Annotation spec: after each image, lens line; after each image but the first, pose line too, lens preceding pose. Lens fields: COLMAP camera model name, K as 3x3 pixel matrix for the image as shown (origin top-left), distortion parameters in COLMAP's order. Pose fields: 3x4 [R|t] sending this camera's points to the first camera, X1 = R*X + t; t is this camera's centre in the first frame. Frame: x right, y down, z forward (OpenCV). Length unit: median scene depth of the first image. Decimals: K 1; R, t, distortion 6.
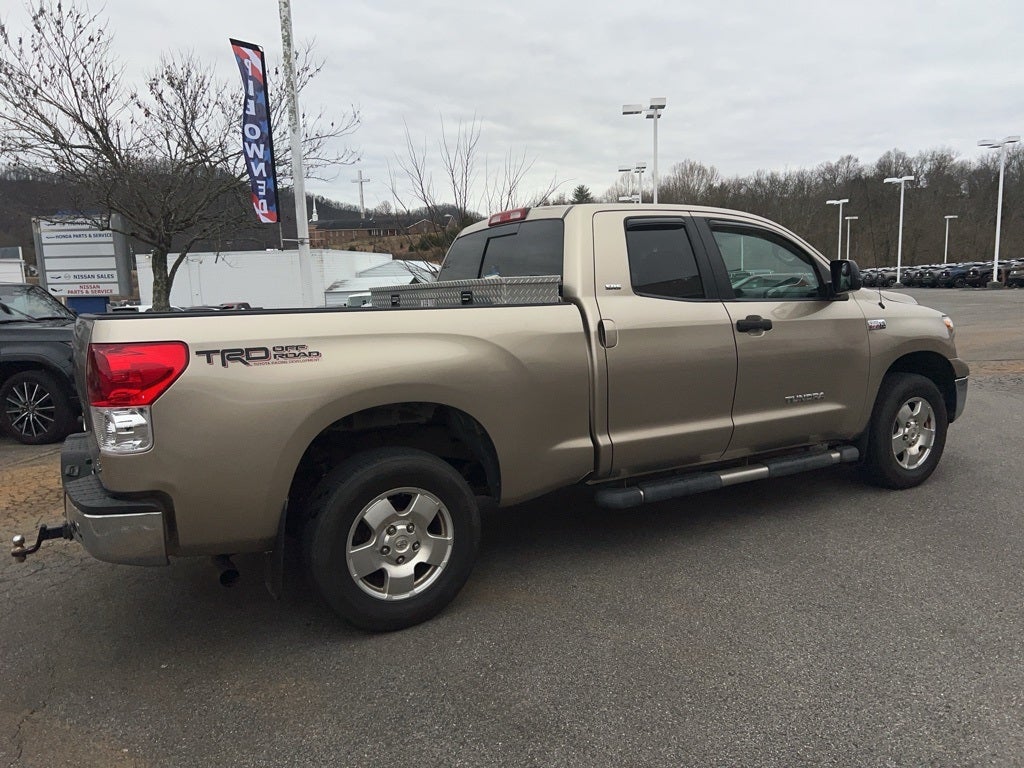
lens RADIAL K [[765.1, 0, 521.1], [0, 765.1, 405.0], [0, 0, 1]] dist [0.057724, -0.066538]
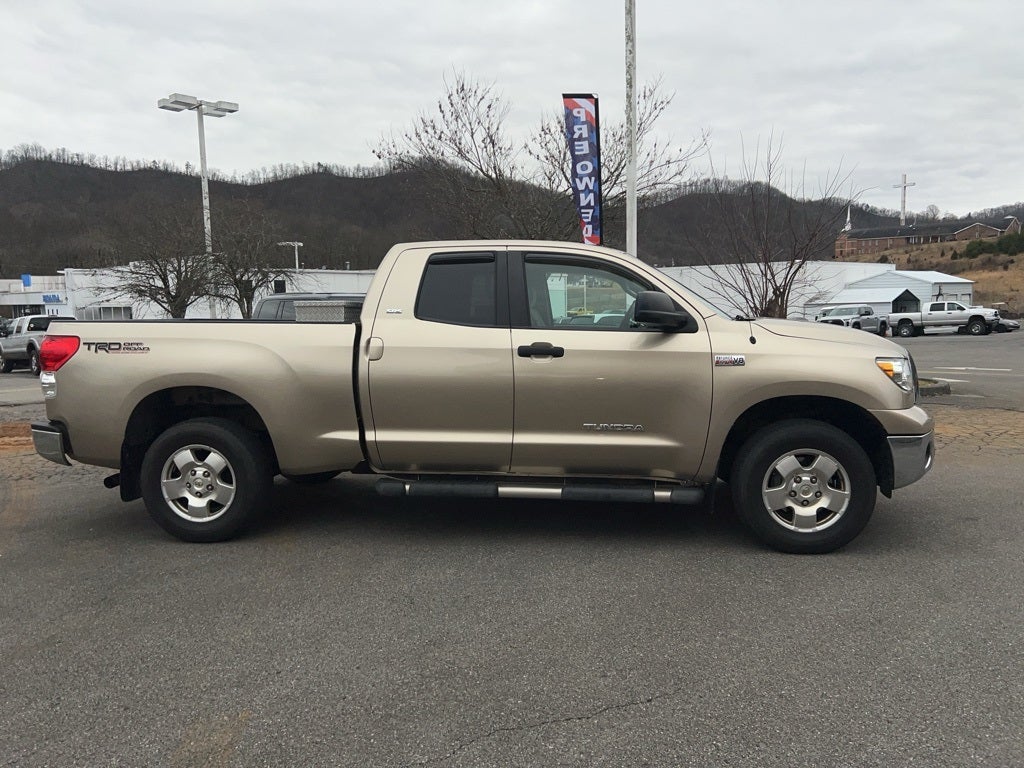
lens RADIAL K [[762.8, 0, 521.1], [0, 762.8, 383.1], [0, 0, 1]] dist [0.056666, -0.062447]
pose [[0.790878, 0.084825, -0.606066, 0.880849], [-0.109534, 0.993976, -0.003819, -0.051045], [0.602091, 0.069406, 0.795405, 0.146160]]
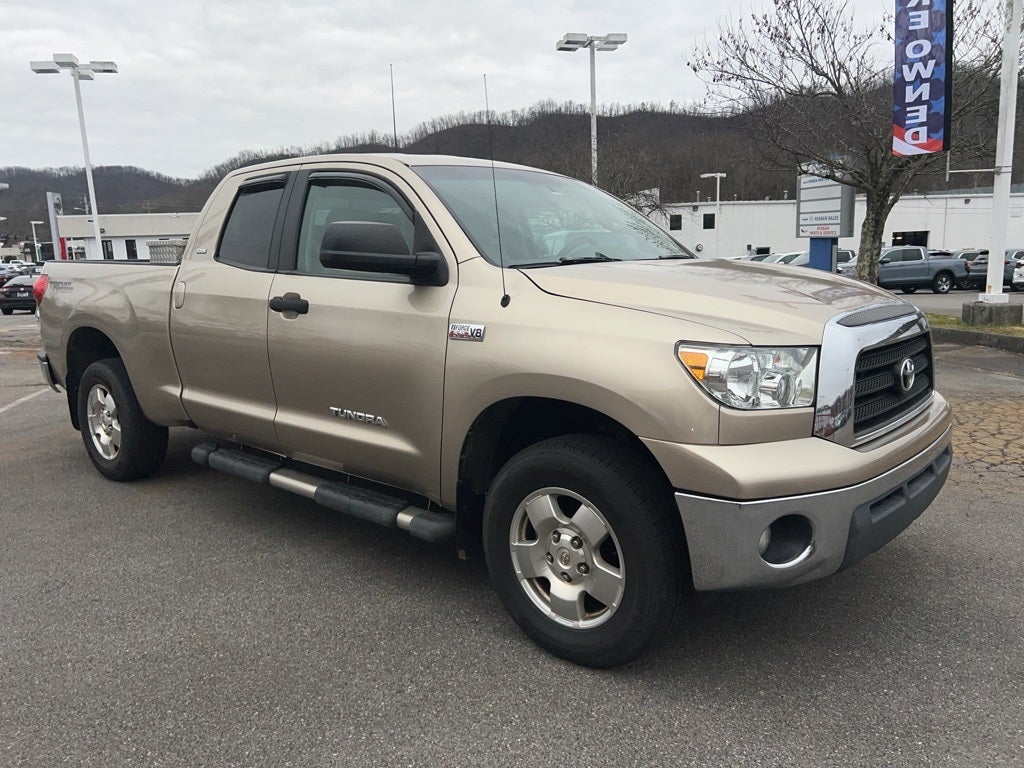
lens RADIAL K [[762.8, 0, 521.1], [0, 762.8, 383.1], [0, 0, 1]] dist [0.056666, -0.062447]
pose [[0.325922, 0.192144, -0.925665, 1.087405], [-0.138530, 0.978266, 0.154287, -0.172905], [0.935192, 0.077947, 0.345456, 0.912224]]
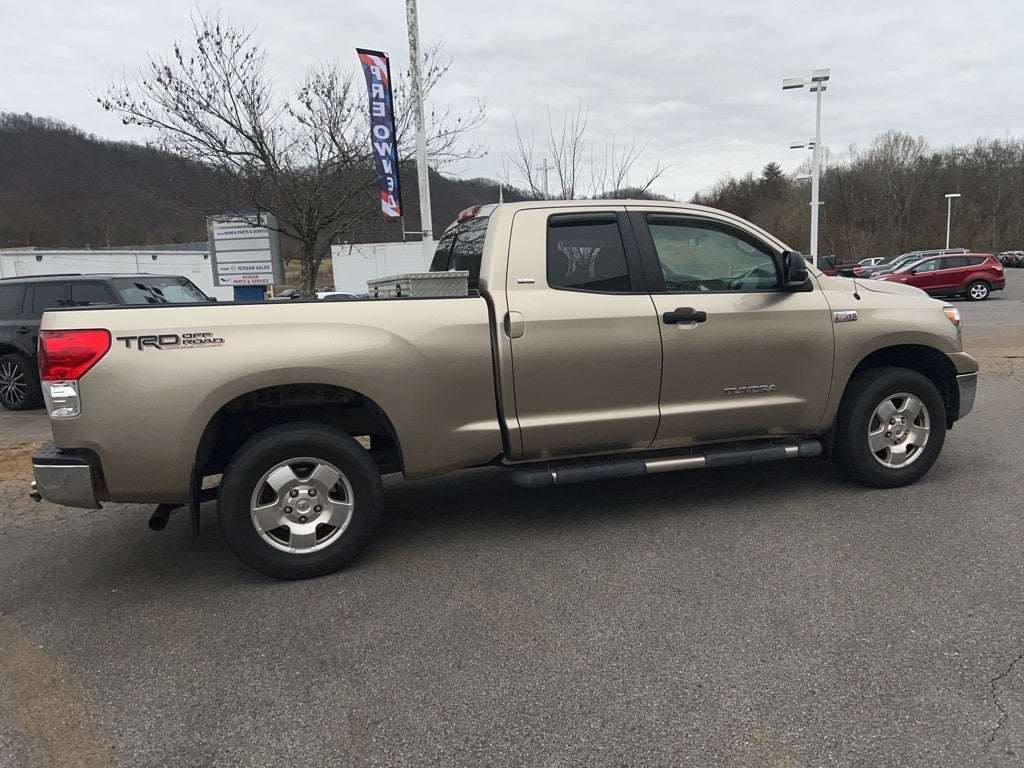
lens RADIAL K [[765.1, 0, 521.1], [0, 765.1, 405.0], [0, 0, 1]] dist [0.057724, -0.066538]
pose [[0.973006, 0.031578, -0.228610, 0.313460], [-0.027258, 0.999386, 0.022031, -0.003916], [0.229166, -0.015205, 0.973269, -0.036925]]
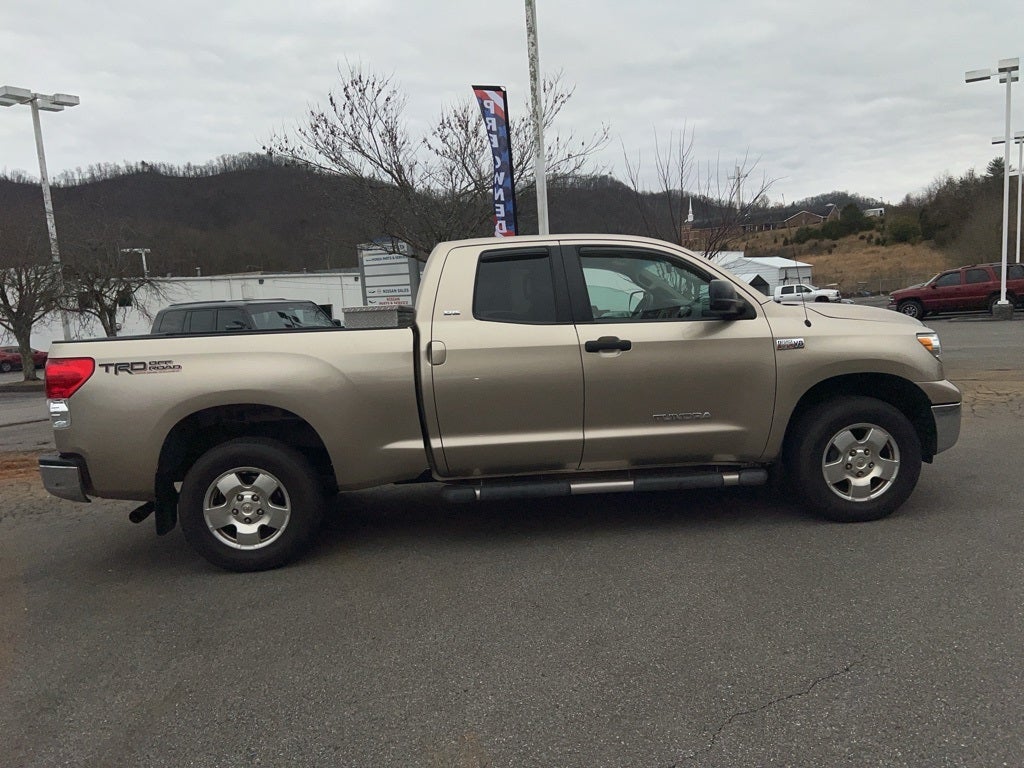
lens RADIAL K [[765.1, 0, 521.1], [0, 765.1, 405.0], [0, 0, 1]] dist [0.057724, -0.066538]
pose [[0.888948, 0.045532, -0.455739, 0.649590], [-0.044469, 0.998925, 0.013062, -0.029275], [0.455844, 0.008654, 0.890018, 0.010879]]
